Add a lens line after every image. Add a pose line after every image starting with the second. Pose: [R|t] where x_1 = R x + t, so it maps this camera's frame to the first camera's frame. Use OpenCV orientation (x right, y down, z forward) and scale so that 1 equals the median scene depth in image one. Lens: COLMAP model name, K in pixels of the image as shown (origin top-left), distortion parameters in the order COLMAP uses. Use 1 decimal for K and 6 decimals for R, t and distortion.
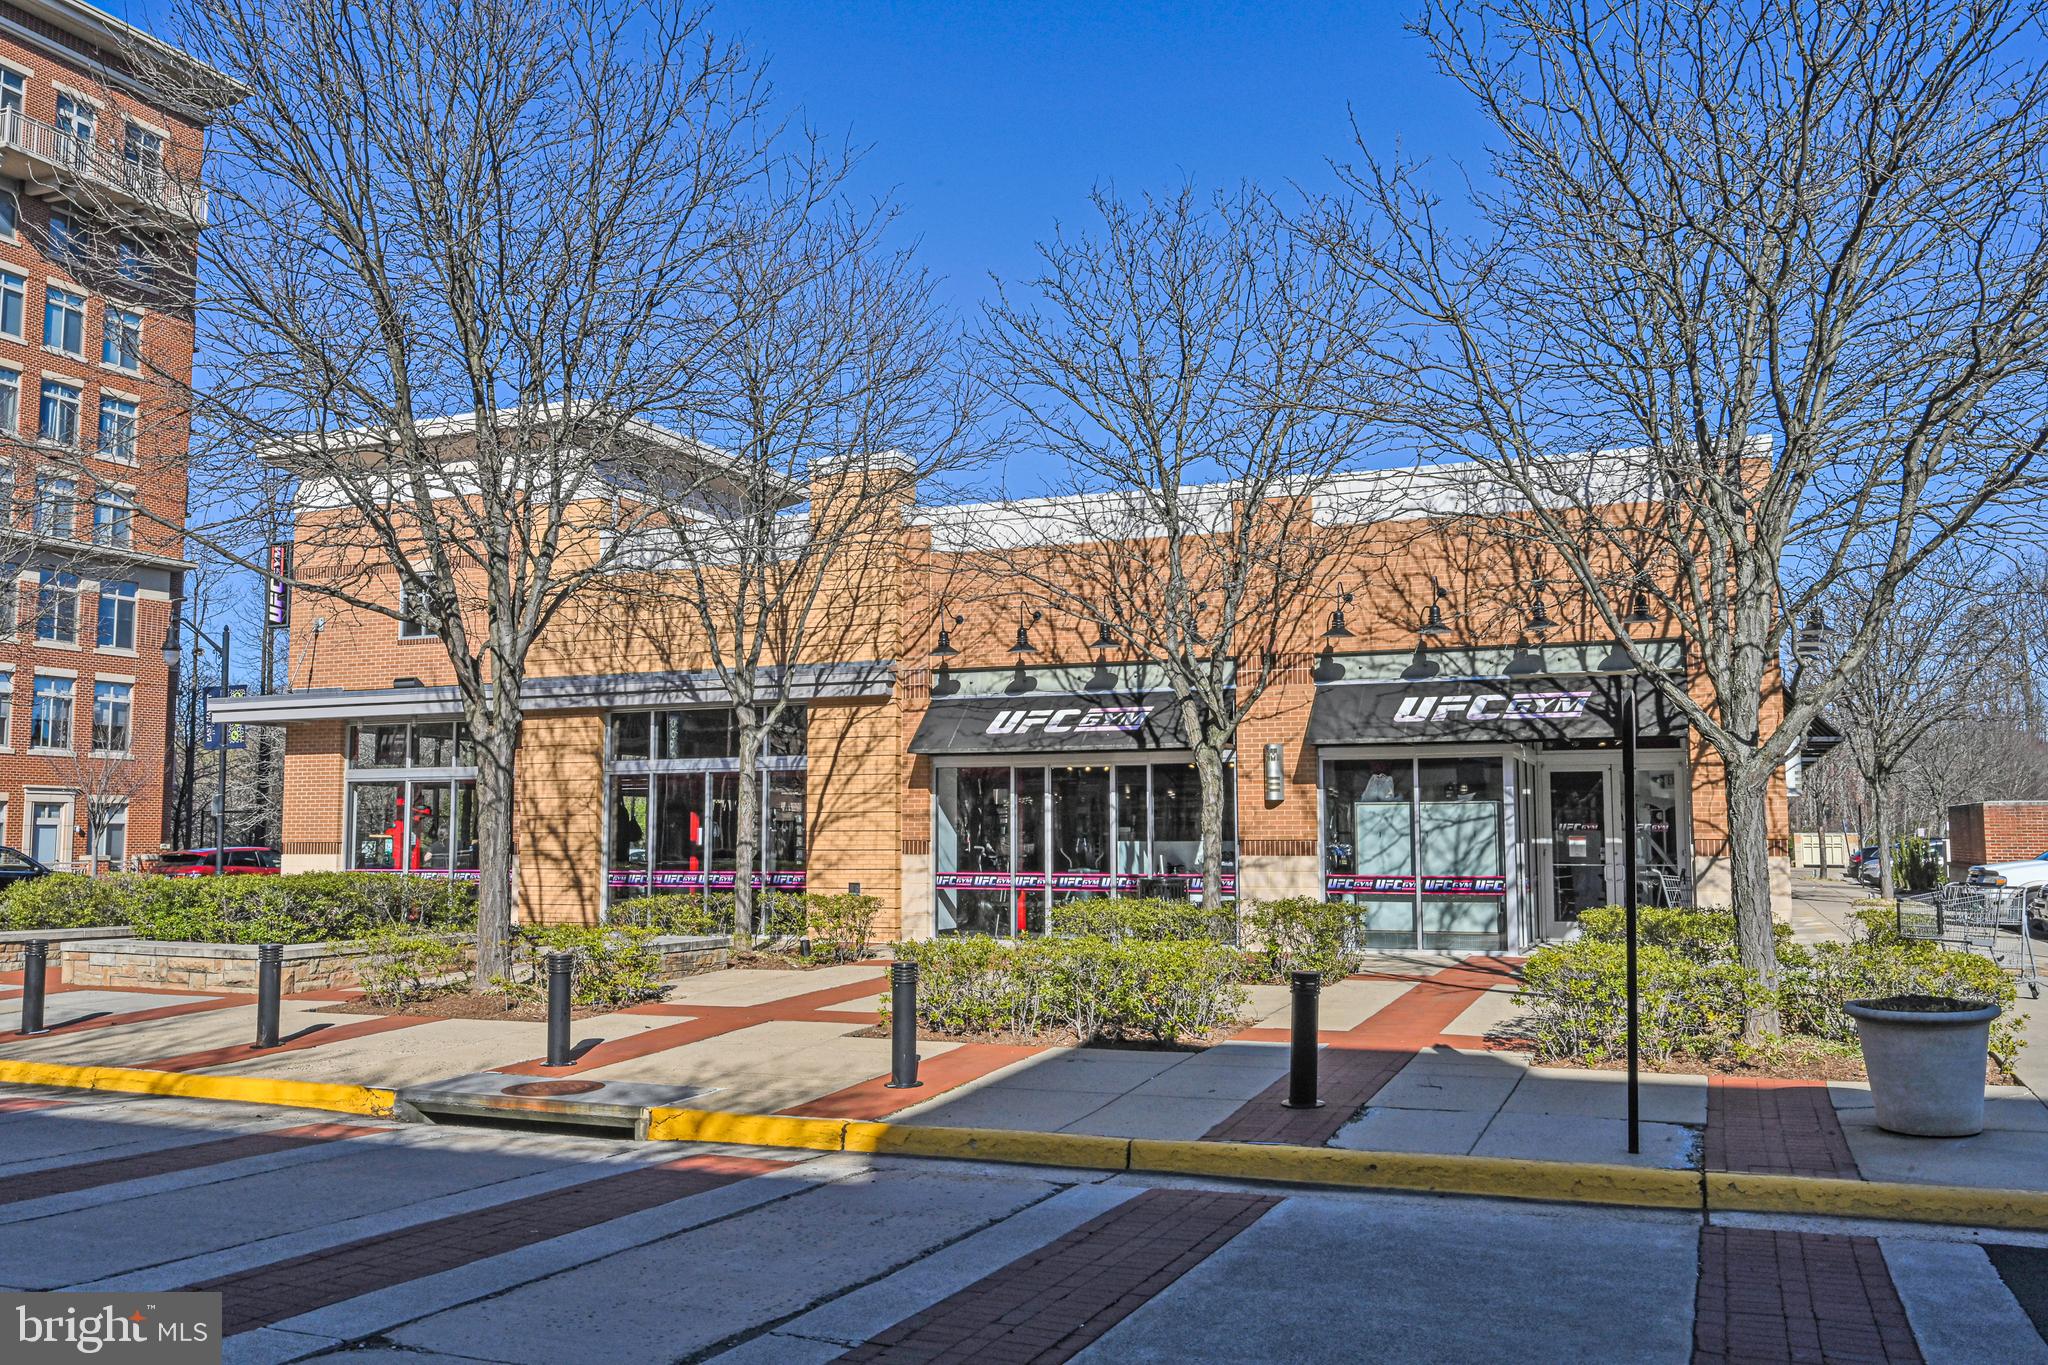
lens RADIAL K [[1697.4, 0, 1024.3], [0, 1697.4, 680.1], [0, 0, 1]] dist [-0.034135, 0.006813]
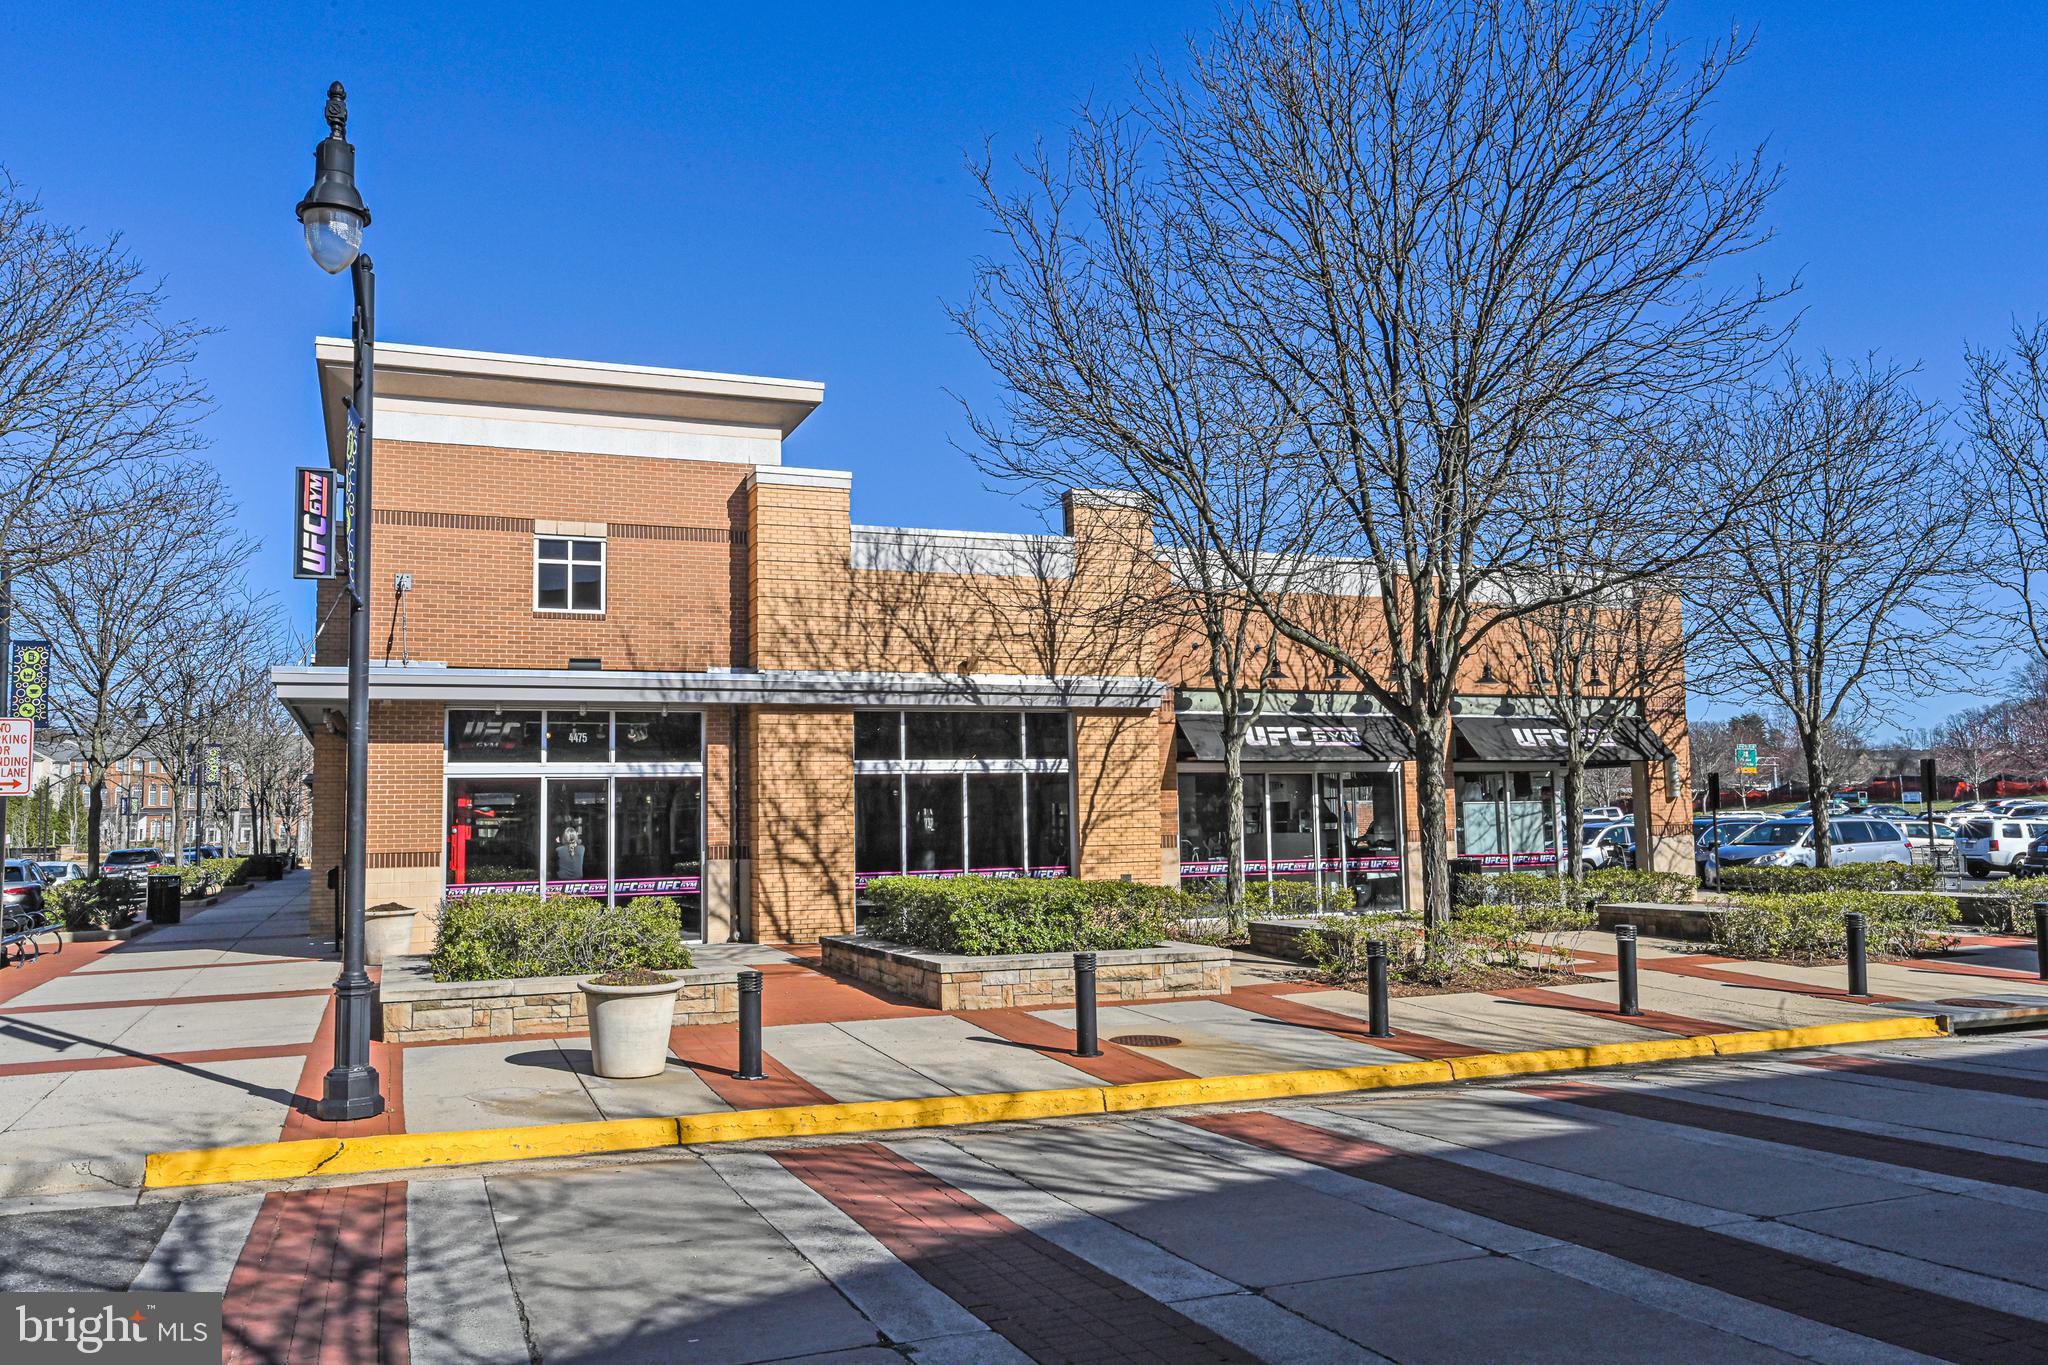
lens RADIAL K [[1521.2, 0, 1021.8], [0, 1521.2, 692.5], [0, 0, 1]] dist [0.001769, -0.000399]
pose [[0.708348, 0.052976, 0.703873, -0.830322], [-0.046073, 0.998523, -0.028786, 0.030663], [-0.704358, -0.012039, 0.709743, 0.327603]]
